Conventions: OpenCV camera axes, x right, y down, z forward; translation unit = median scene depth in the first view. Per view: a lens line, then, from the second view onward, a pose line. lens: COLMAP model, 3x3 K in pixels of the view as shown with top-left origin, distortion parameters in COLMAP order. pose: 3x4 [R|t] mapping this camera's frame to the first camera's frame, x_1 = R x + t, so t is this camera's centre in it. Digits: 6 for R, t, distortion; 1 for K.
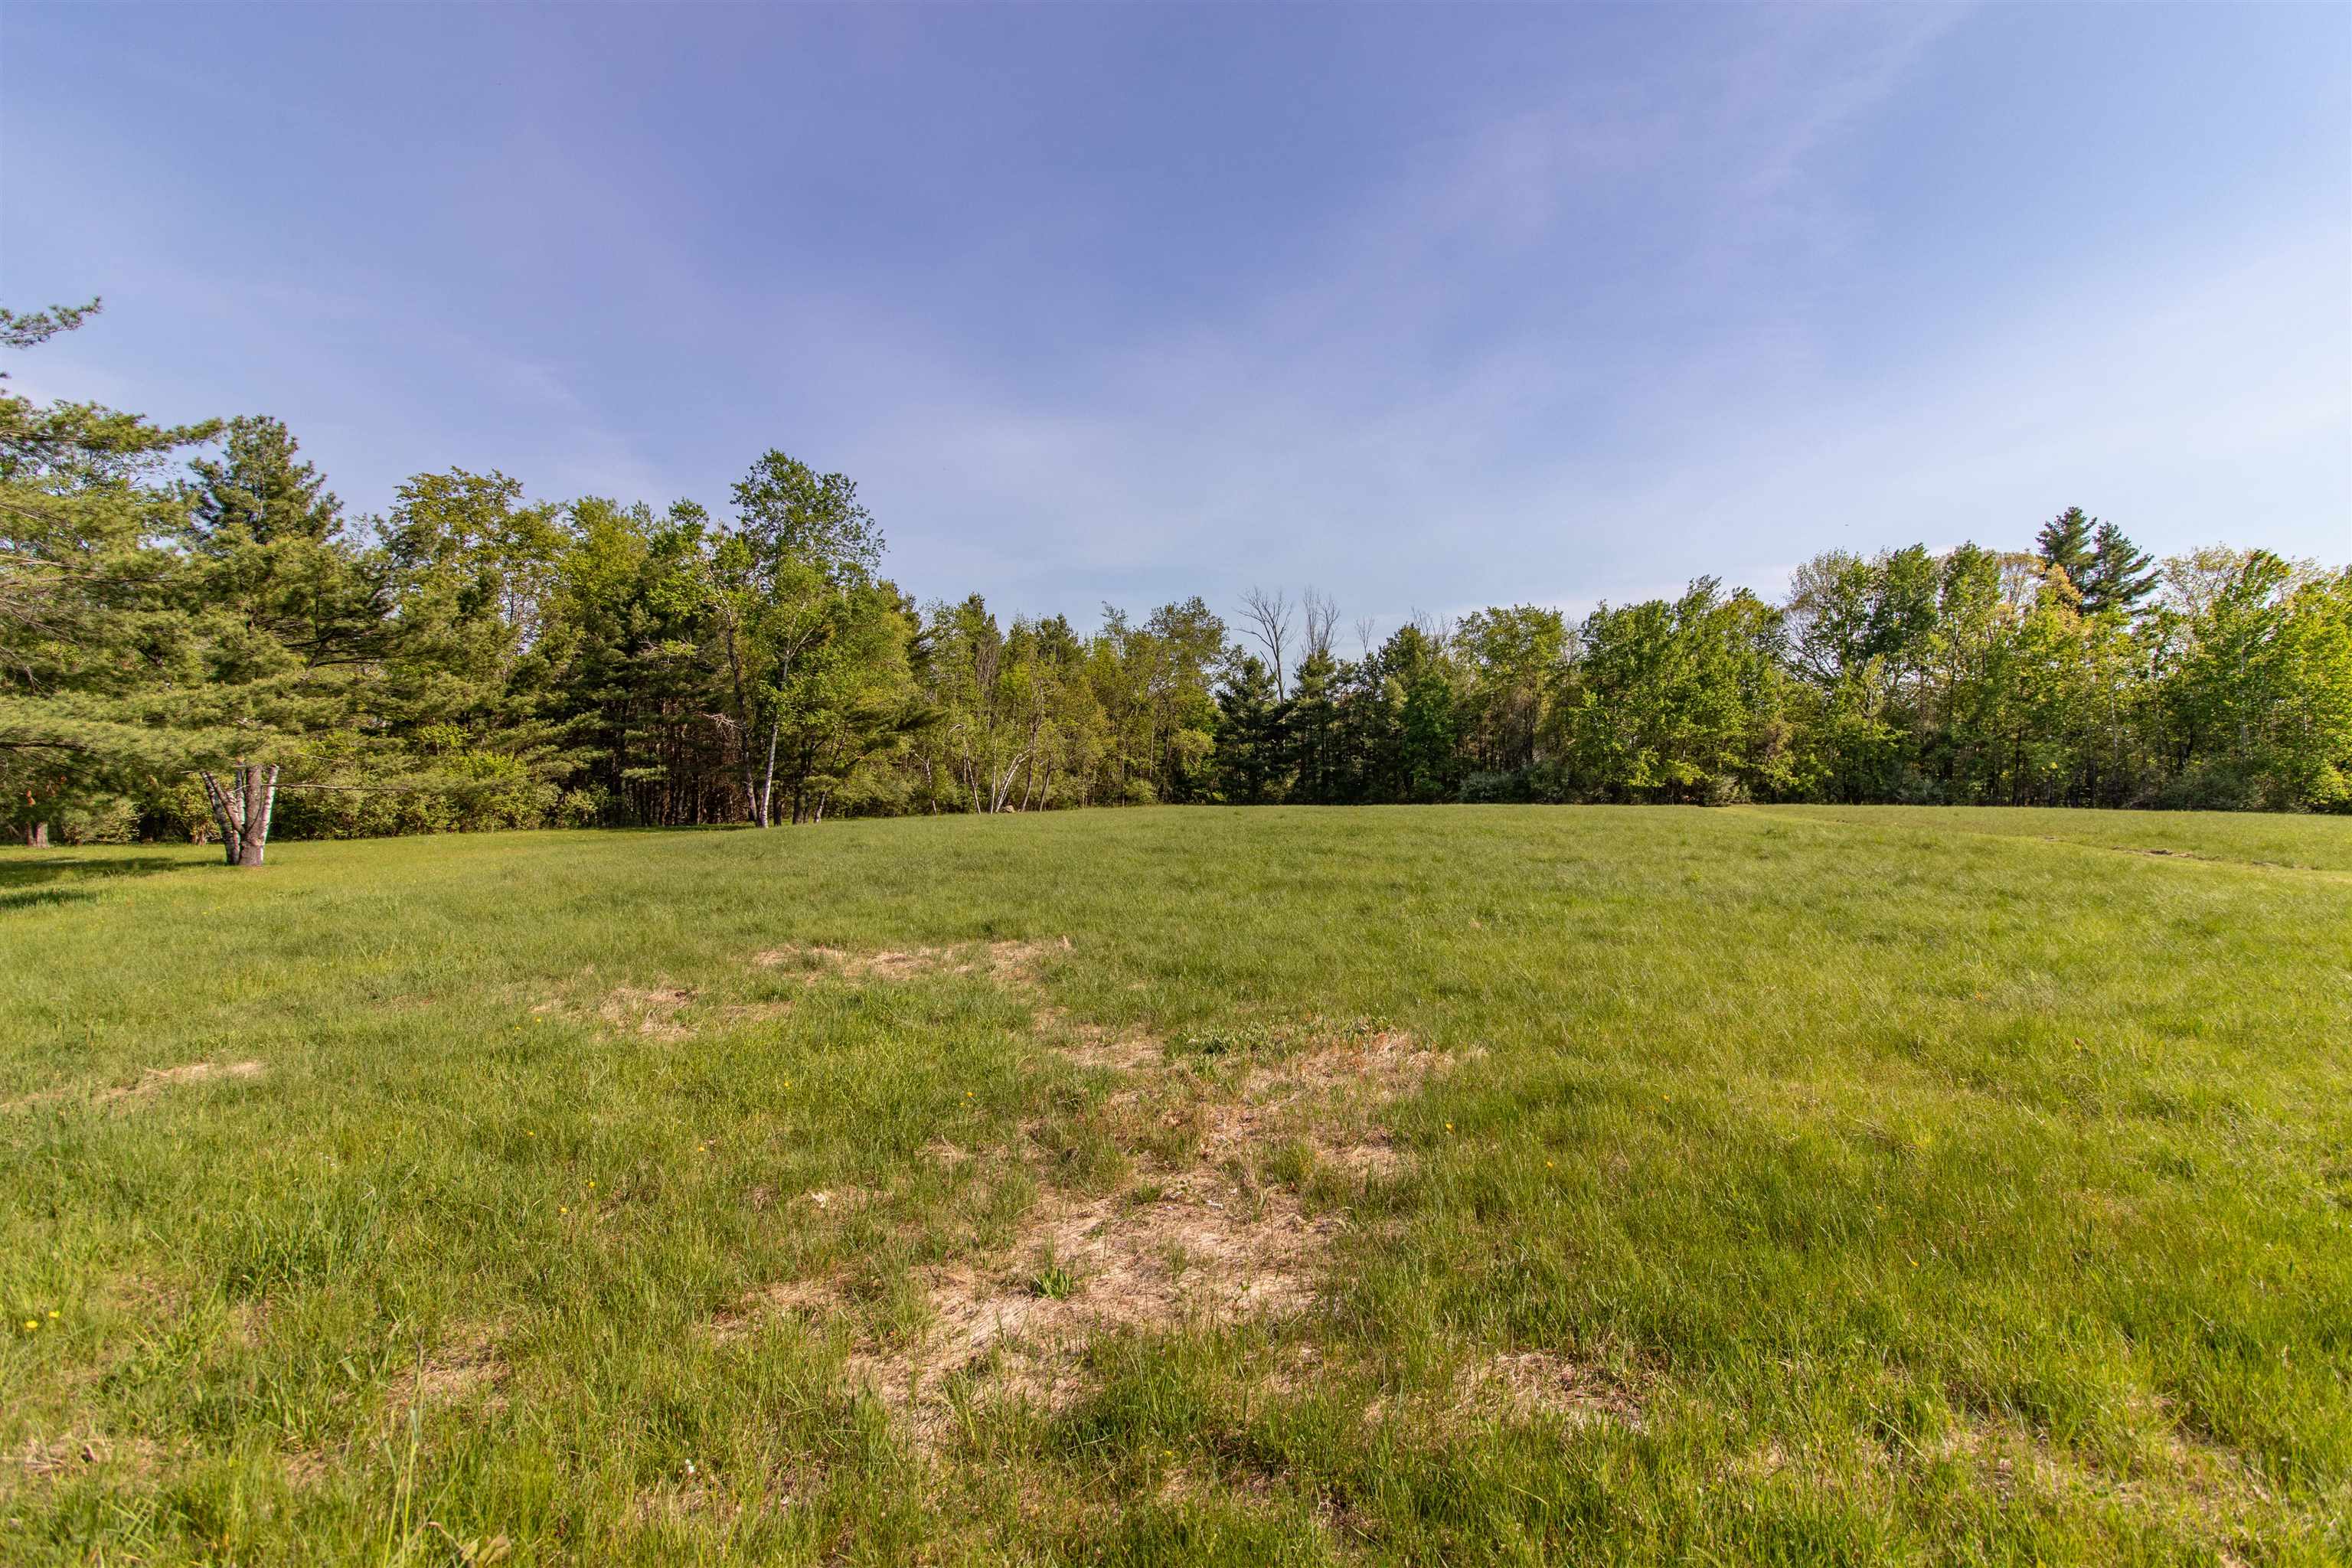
lens RADIAL K [[1084.9, 0, 1173.3], [0, 1084.9, 777.0], [0, 0, 1]] dist [0.001499, 0.001130]
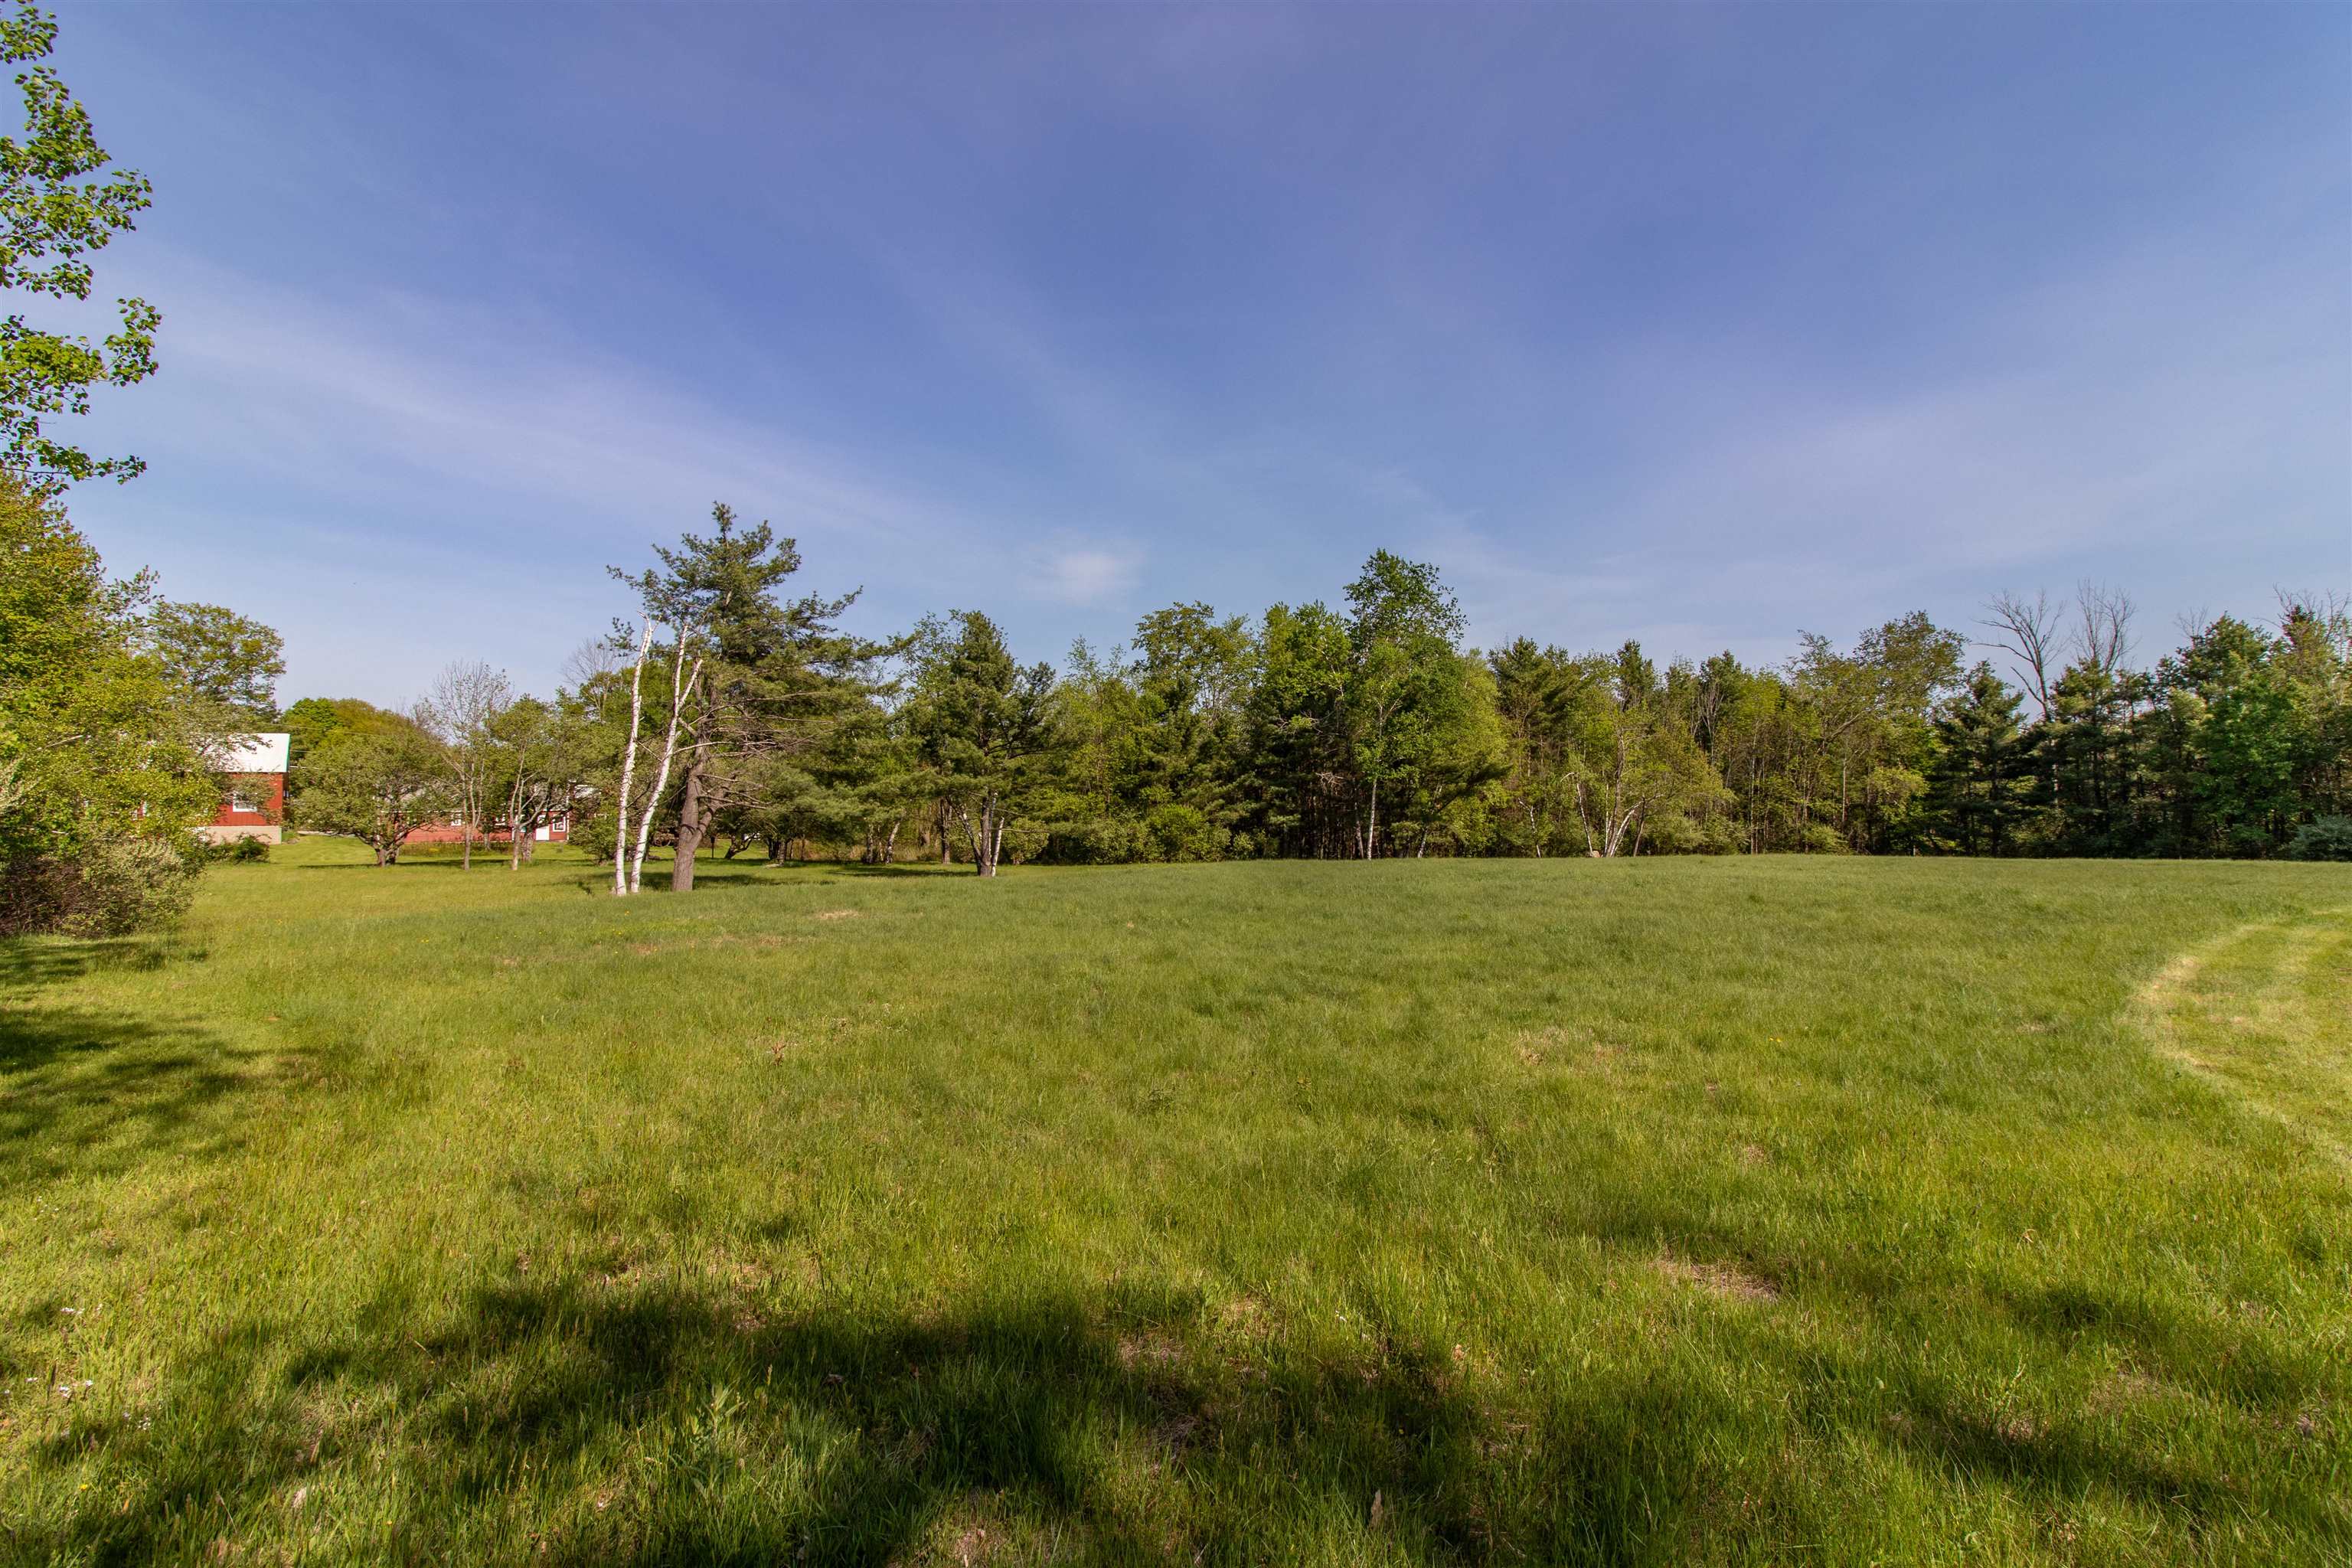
lens RADIAL K [[1084.9, 0, 1191.4], [0, 1084.9, 796.8], [0, 0, 1]] dist [0.001499, 0.001130]
pose [[0.742447, -0.015714, -0.669721, 0.183824], [0.001111, 0.999752, -0.022226, -0.001771], [0.669904, 0.015758, 0.742281, -0.015655]]
